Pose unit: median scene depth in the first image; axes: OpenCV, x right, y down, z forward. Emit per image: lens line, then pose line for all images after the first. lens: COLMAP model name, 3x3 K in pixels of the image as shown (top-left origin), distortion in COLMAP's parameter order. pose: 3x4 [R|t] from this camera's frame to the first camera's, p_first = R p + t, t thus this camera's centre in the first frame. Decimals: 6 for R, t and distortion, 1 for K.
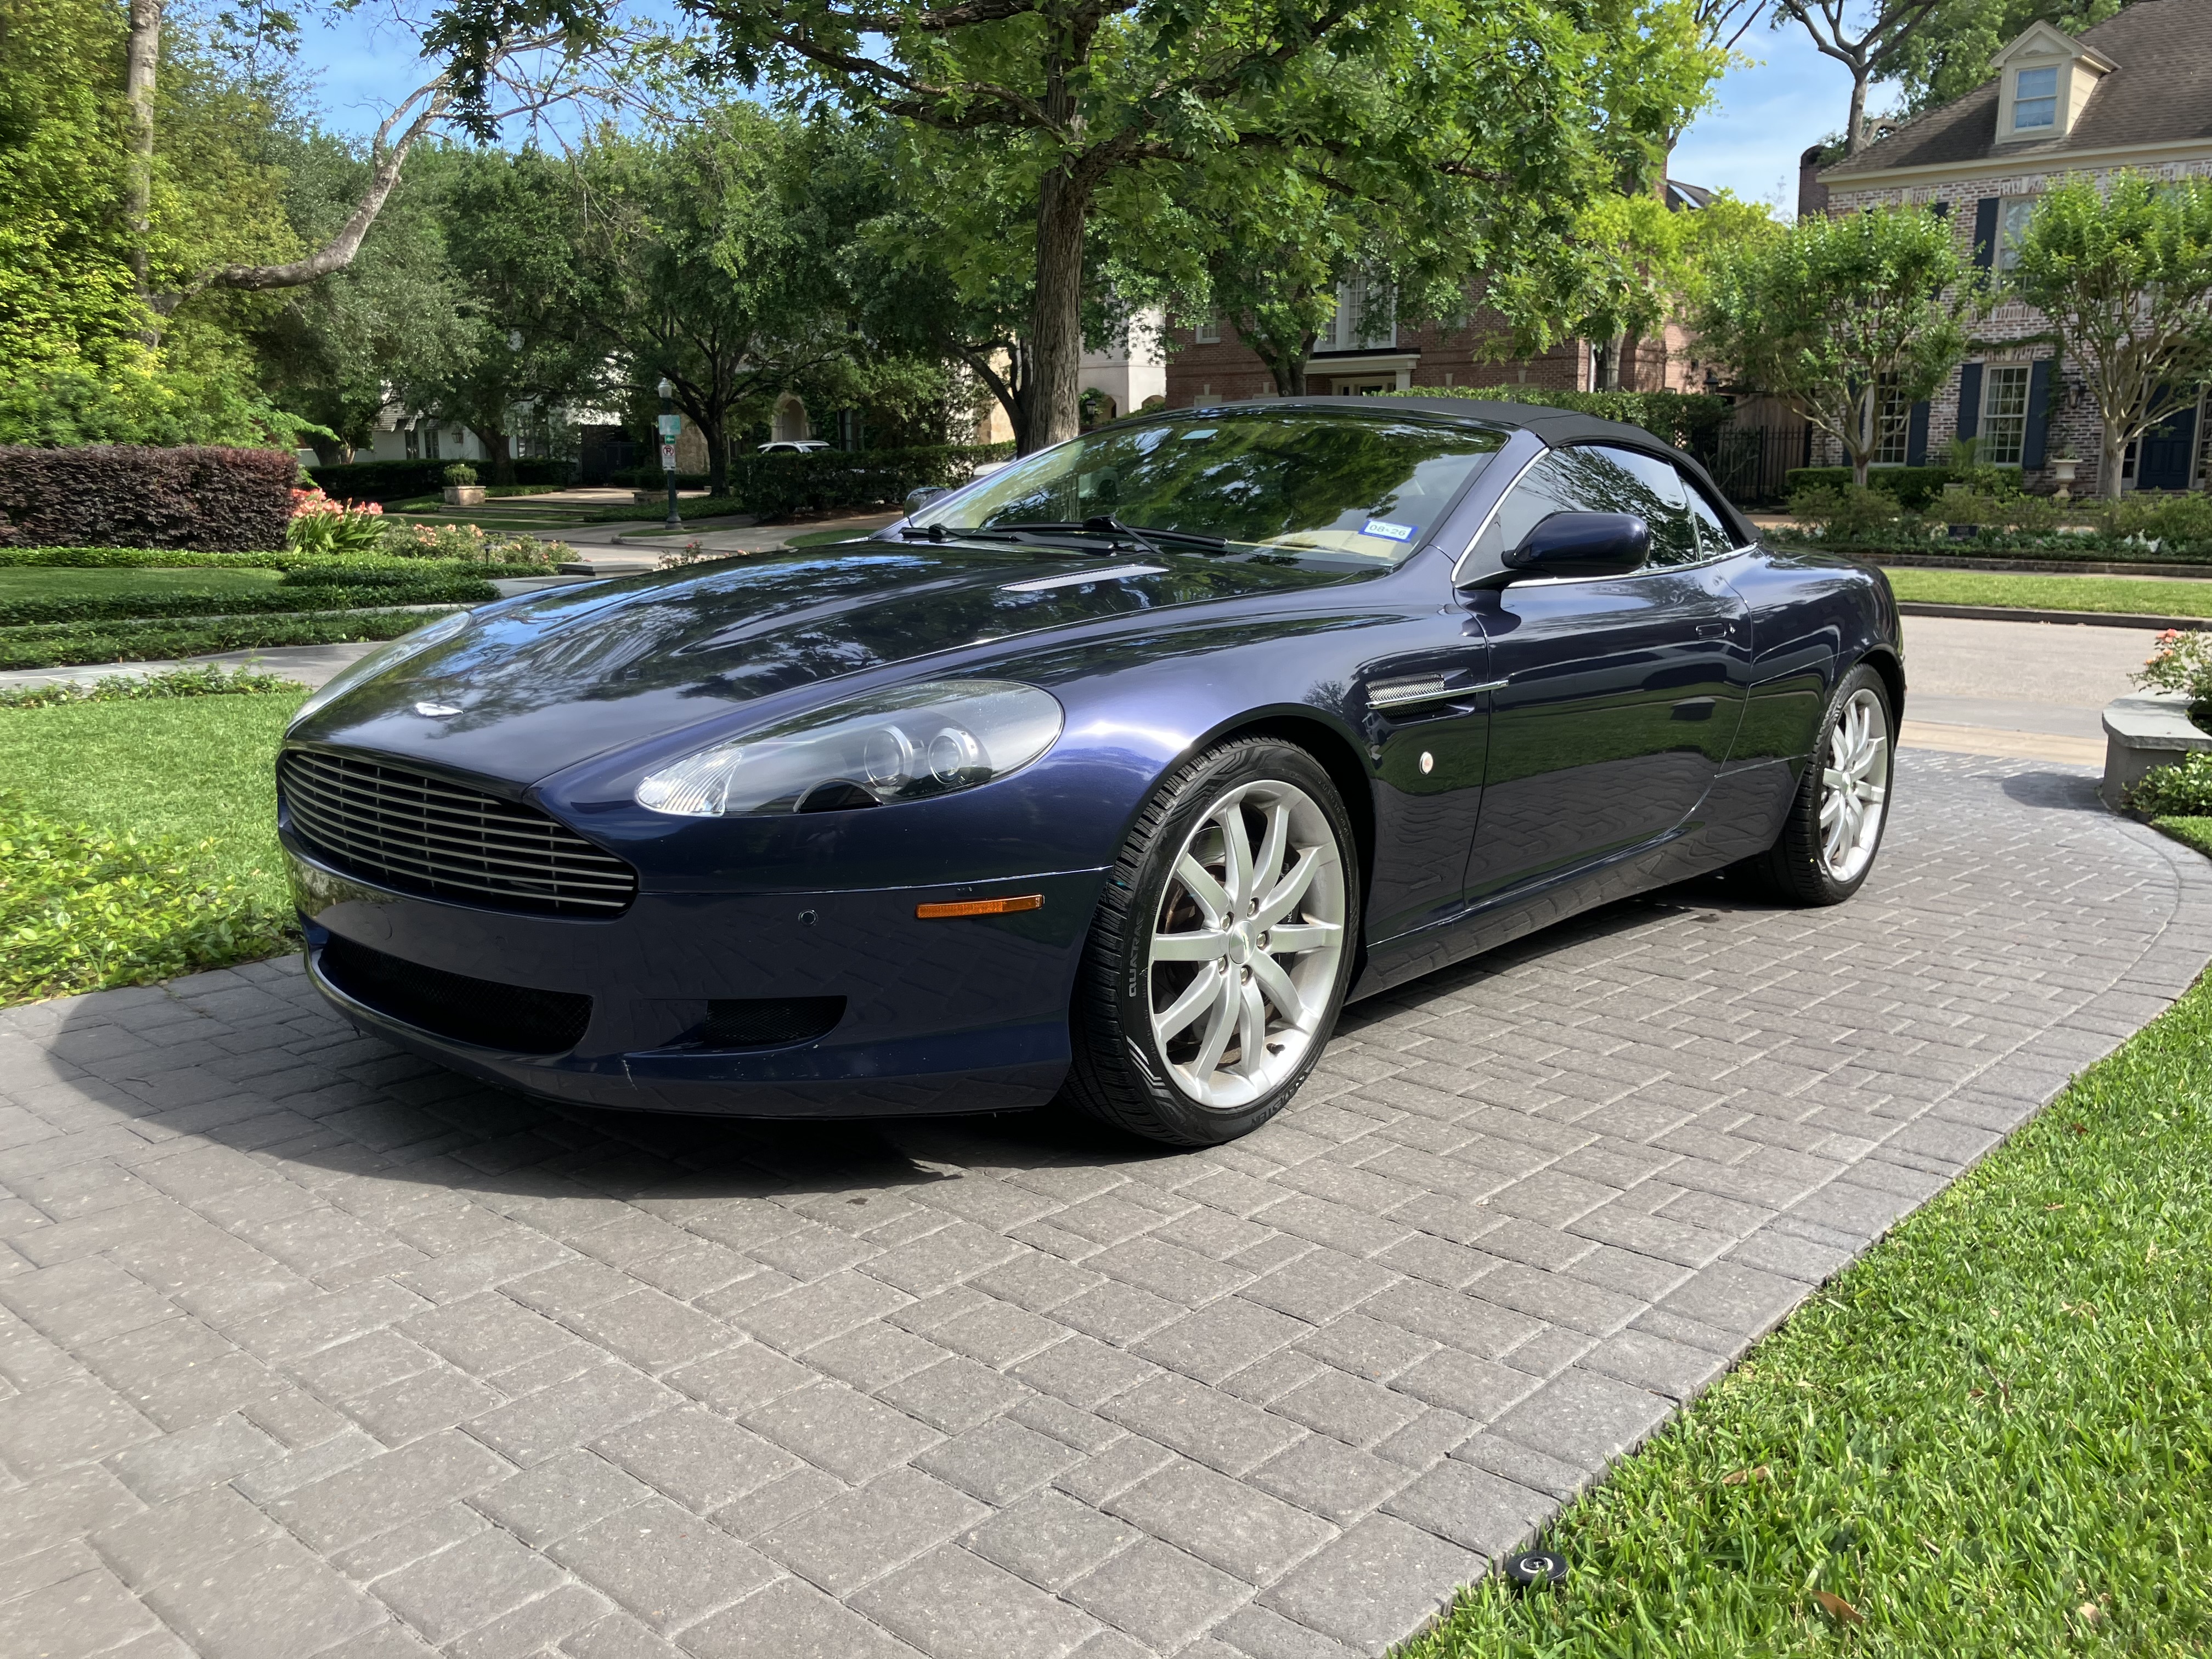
lens RADIAL K [[1843.0, 0, 1144.3], [0, 1843.0, 830.3], [0, 0, 1]] dist [-0.014080, 0.003486]
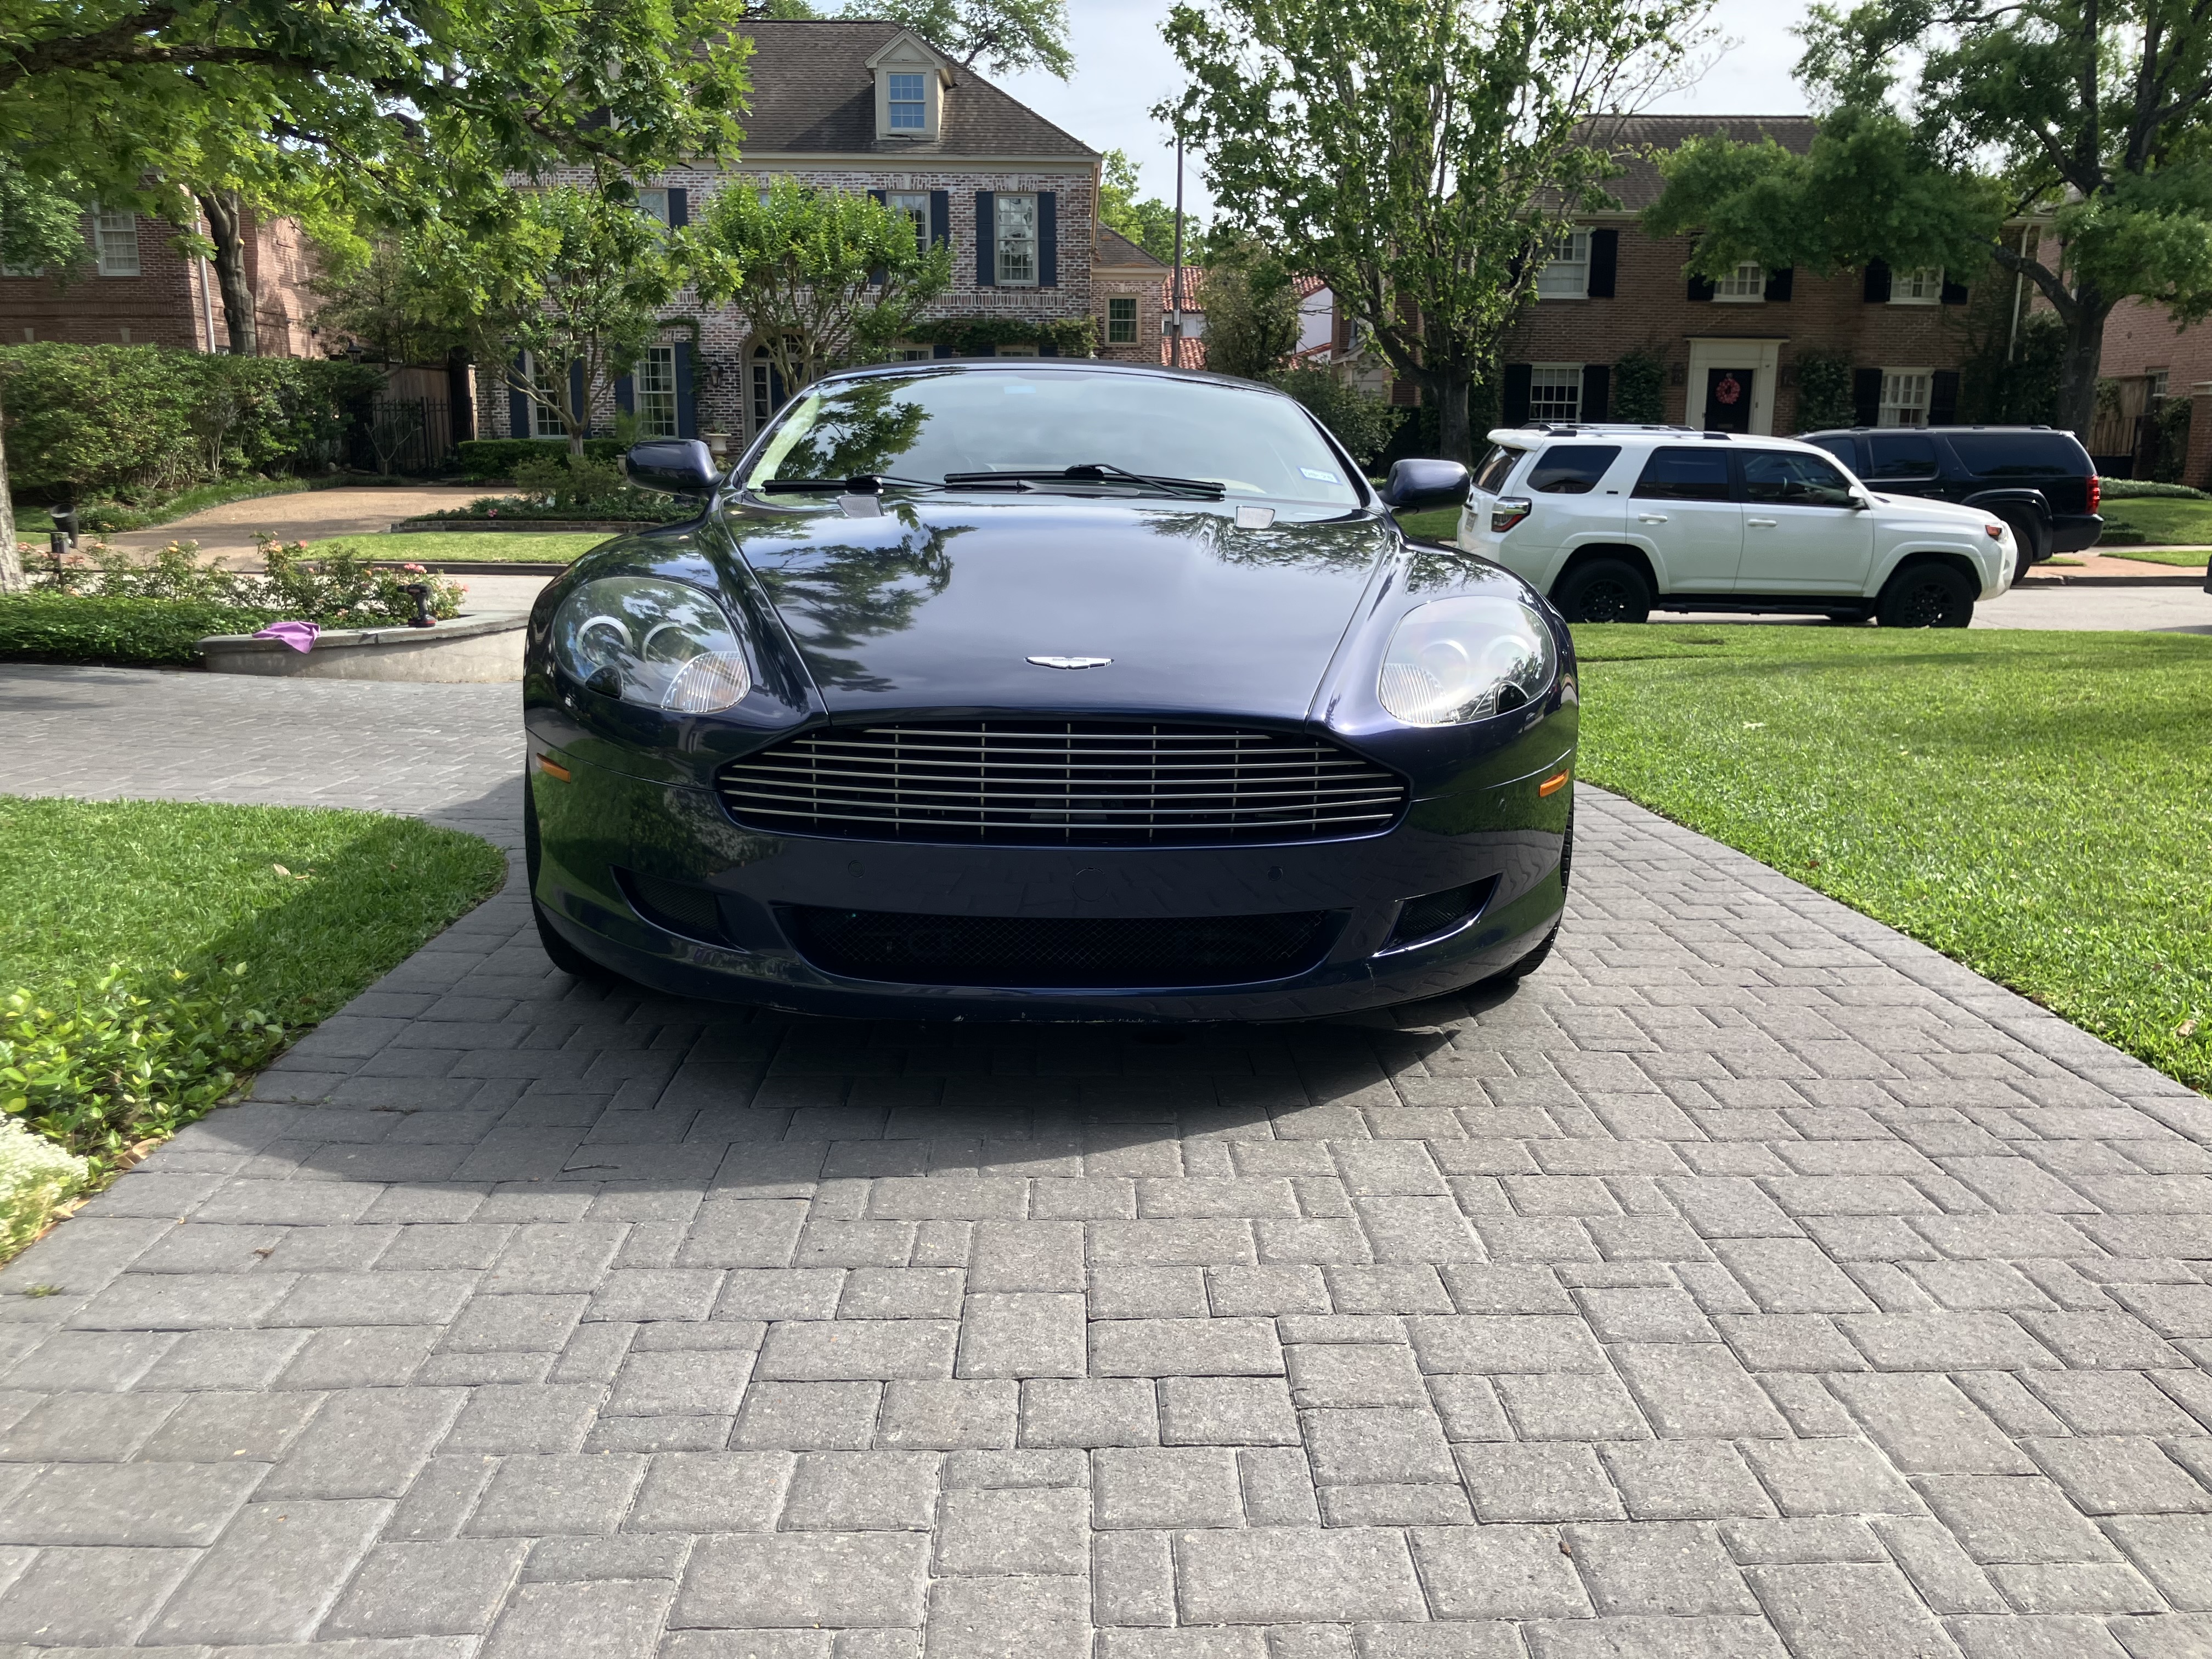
lens RADIAL K [[1859.8, 0, 1091.8], [0, 1859.8, 800.9], [0, 0, 1]] dist [0.046343, -0.089843]
pose [[0.738611, -0.121204, 0.663146, -0.801233], [0.124597, 0.991301, 0.042404, -0.025113], [-0.662517, 0.051306, 0.747288, 0.212133]]
